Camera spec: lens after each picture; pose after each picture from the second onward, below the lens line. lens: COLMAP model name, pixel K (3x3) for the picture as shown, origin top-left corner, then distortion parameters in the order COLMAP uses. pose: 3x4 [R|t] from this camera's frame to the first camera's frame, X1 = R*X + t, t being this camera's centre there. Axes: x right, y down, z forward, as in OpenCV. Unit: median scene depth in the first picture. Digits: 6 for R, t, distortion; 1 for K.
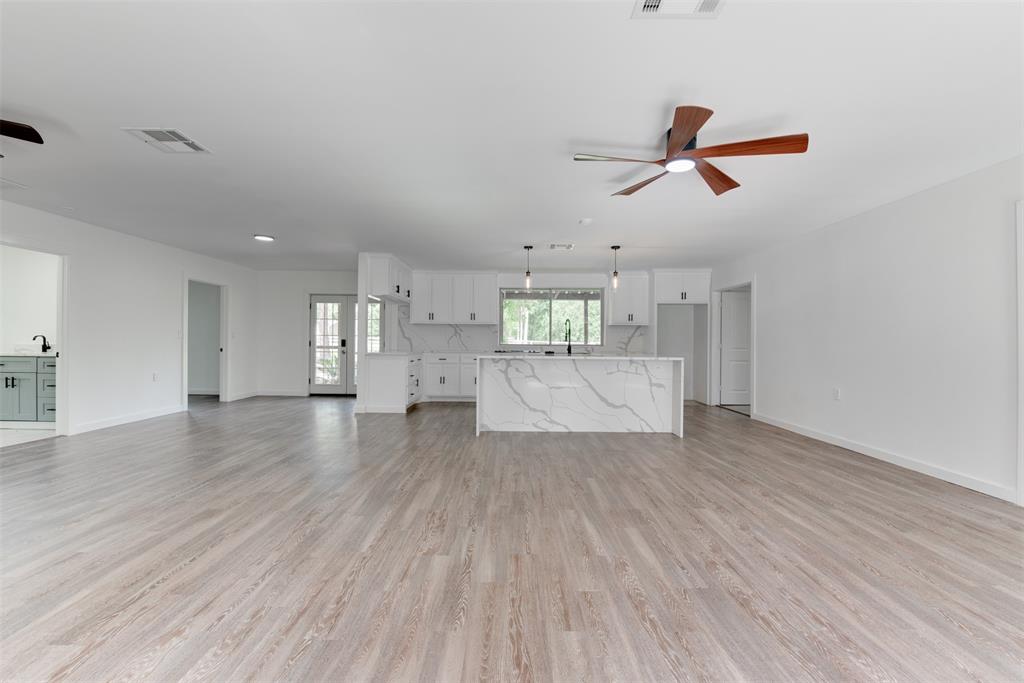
lens RADIAL K [[422.8, 0, 513.4], [0, 422.8, 338.2], [0, 0, 1]] dist [-0.016427, -0.000680]
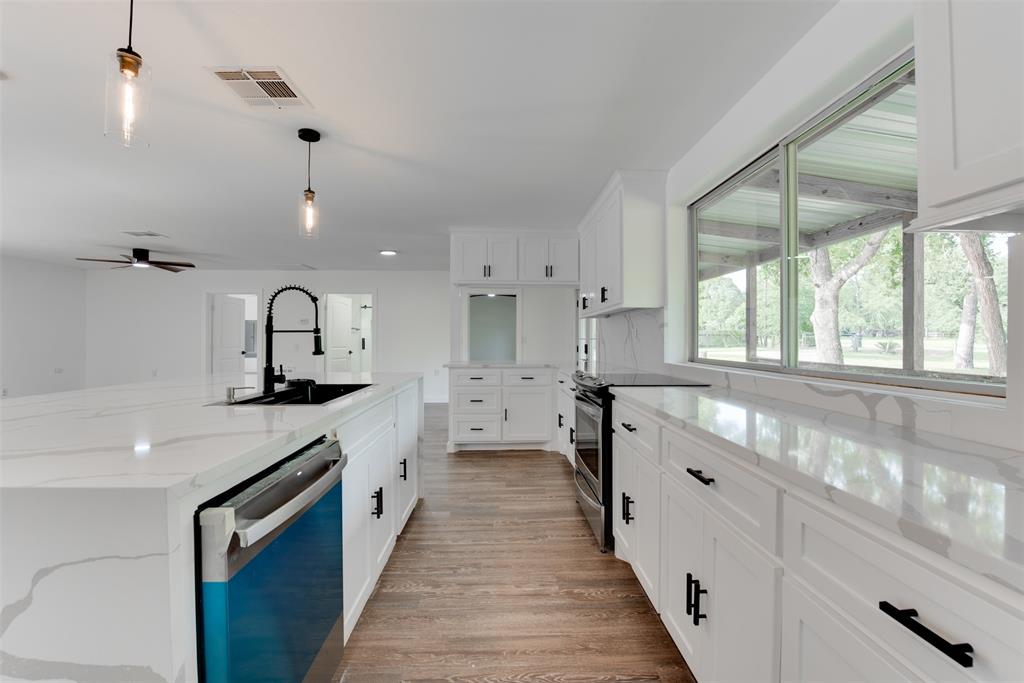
lens RADIAL K [[411.2, 0, 514.7], [0, 411.2, 340.2], [0, 0, 1]] dist [-0.016096, -0.000471]
pose [[0.041629, -0.006637, -0.999111, 0.461910], [0.007653, 0.999951, -0.006323, -0.000351], [0.999104, -0.007383, 0.041678, 1.204120]]
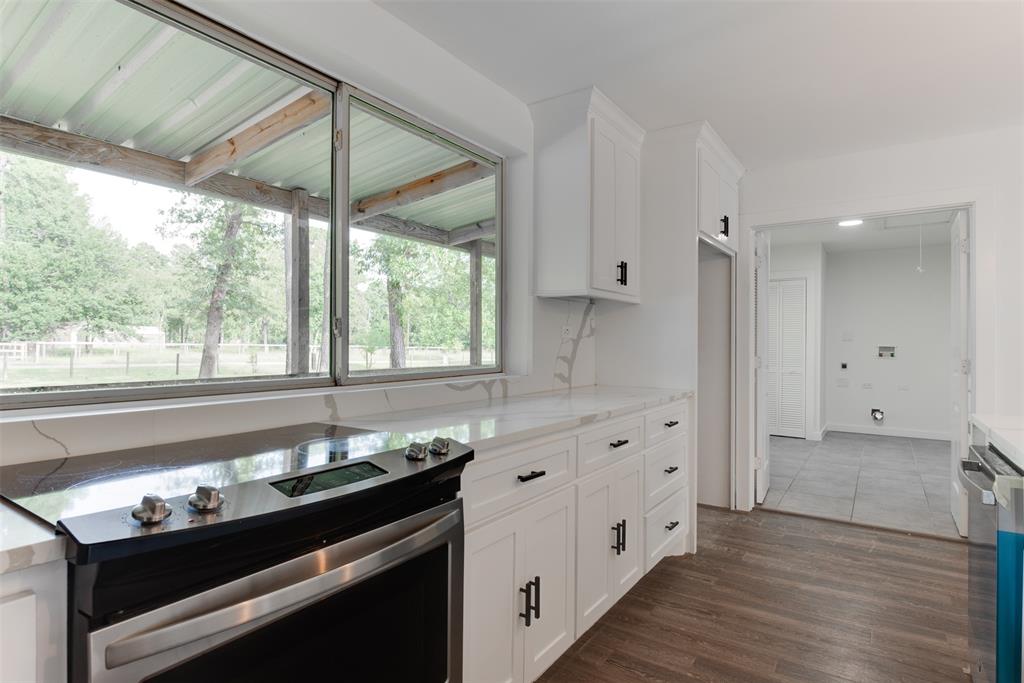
lens RADIAL K [[534.5, 0, 511.0], [0, 534.5, 339.8], [0, 0, 1]] dist [-0.010062, -0.000984]
pose [[0.564774, -0.000678, 0.825245, -0.098275], [-0.006779, 0.999962, 0.005462, -0.005695], [-0.825218, -0.008679, 0.564748, 1.159724]]
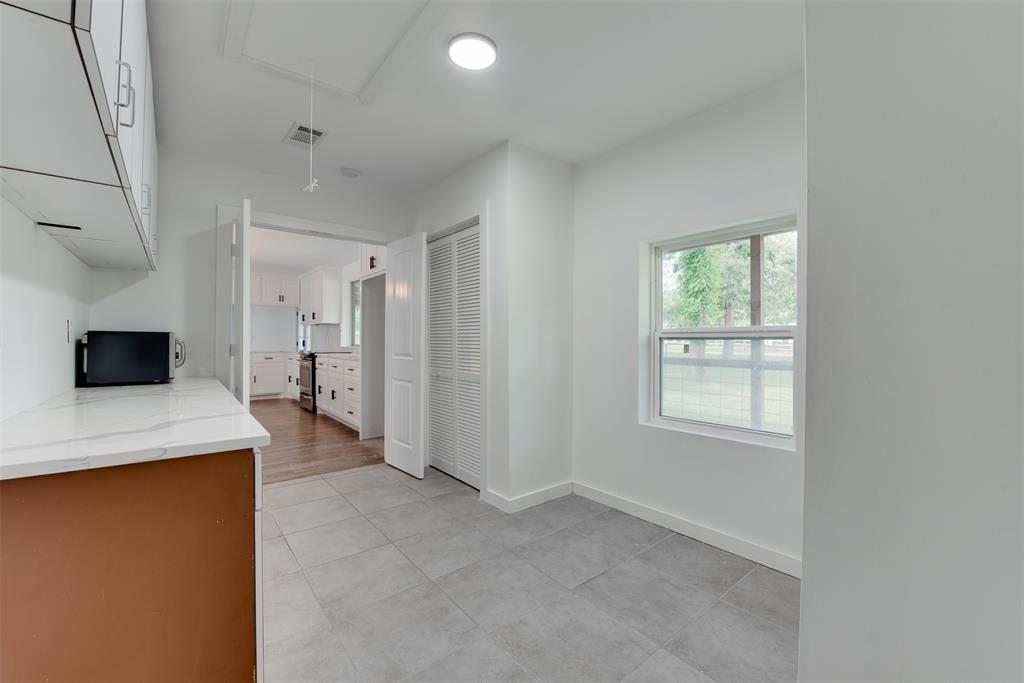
lens RADIAL K [[422.8, 0, 513.4], [0, 422.8, 338.2], [0, 0, 1]] dist [-0.016427, -0.000680]
pose [[0.631033, -0.010425, -0.775686, 1.262889], [0.009676, 0.999938, -0.005567, 0.012887], [0.775696, -0.003993, 0.631094, 1.016826]]
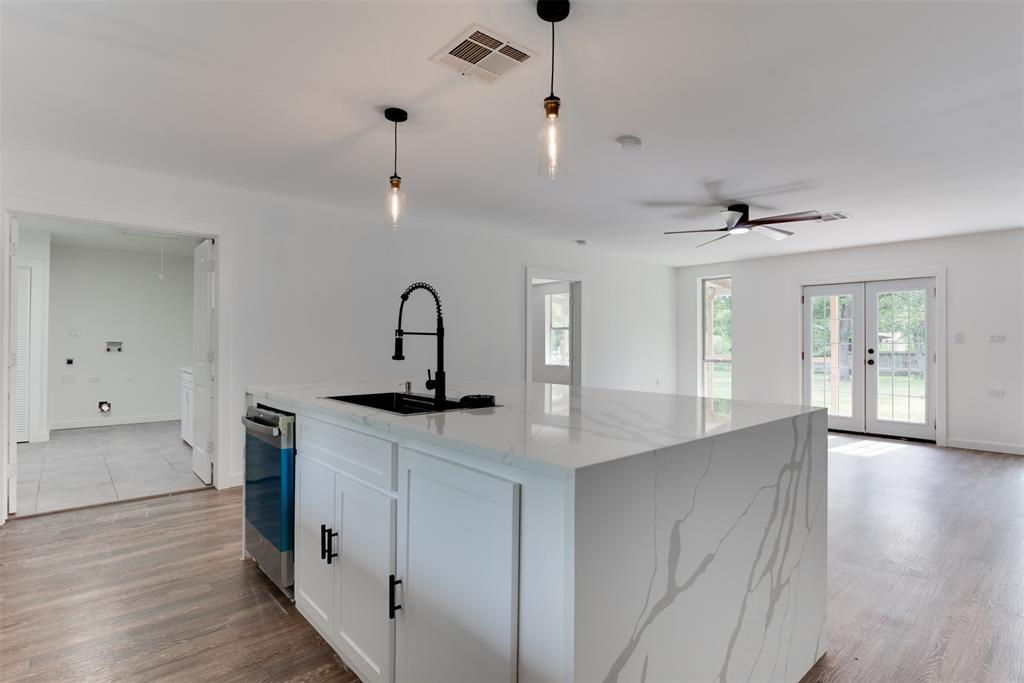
lens RADIAL K [[515.6, 0, 512.8], [0, 515.6, 338.4], [0, 0, 1]] dist [-0.003169, -0.000854]
pose [[-0.664509, -0.006191, 0.747255, -0.192003], [-0.016328, 0.999847, -0.006236, -0.005712], [-0.747102, -0.016344, -0.664508, 1.243847]]
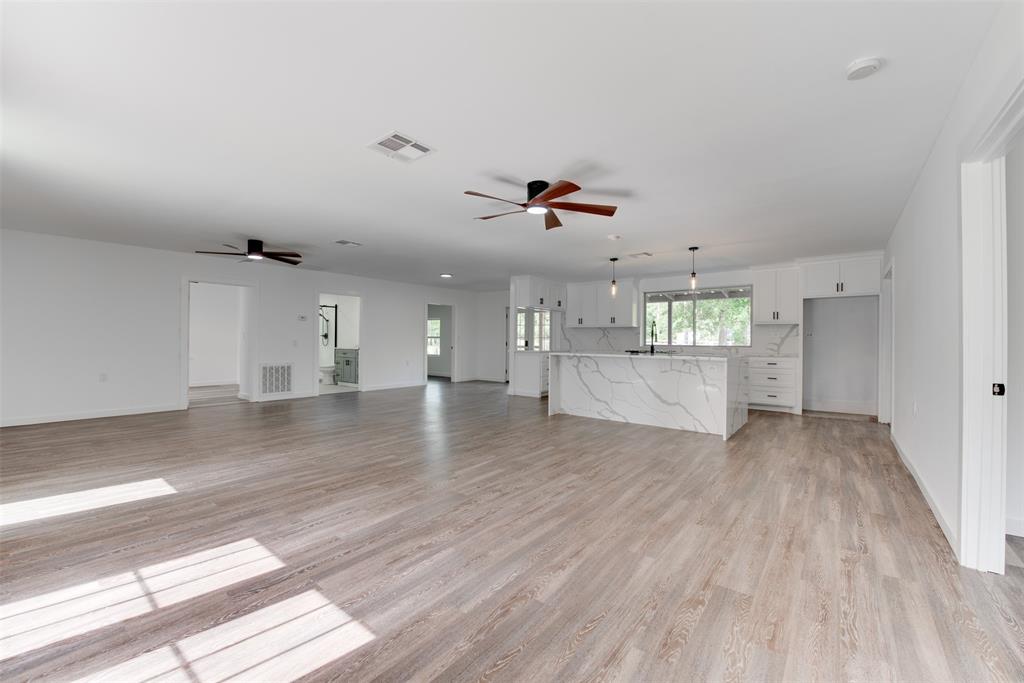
lens RADIAL K [[411.2, 0, 514.7], [0, 411.2, 340.2], [0, 0, 1]] dist [-0.016096, -0.000471]
pose [[0.783540, -0.003187, -0.621333, 0.519209], [0.003276, 0.999994, -0.000998, 0.003298], [0.621333, -0.001254, 0.783546, -0.034759]]
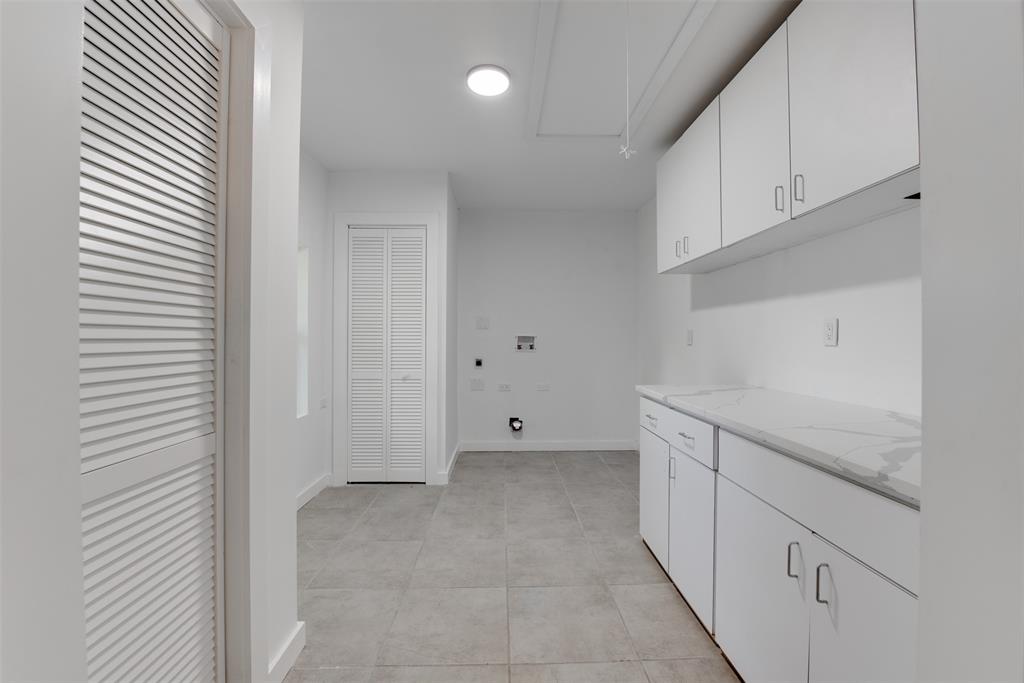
lens RADIAL K [[422.8, 0, 513.4], [0, 422.8, 338.2], [0, 0, 1]] dist [-0.016427, -0.000680]
pose [[-0.038122, -0.006255, 0.999254, 0.629765], [-0.008356, 0.999947, 0.005941, 0.009773], [-0.999238, -0.008123, -0.038172, 1.187559]]
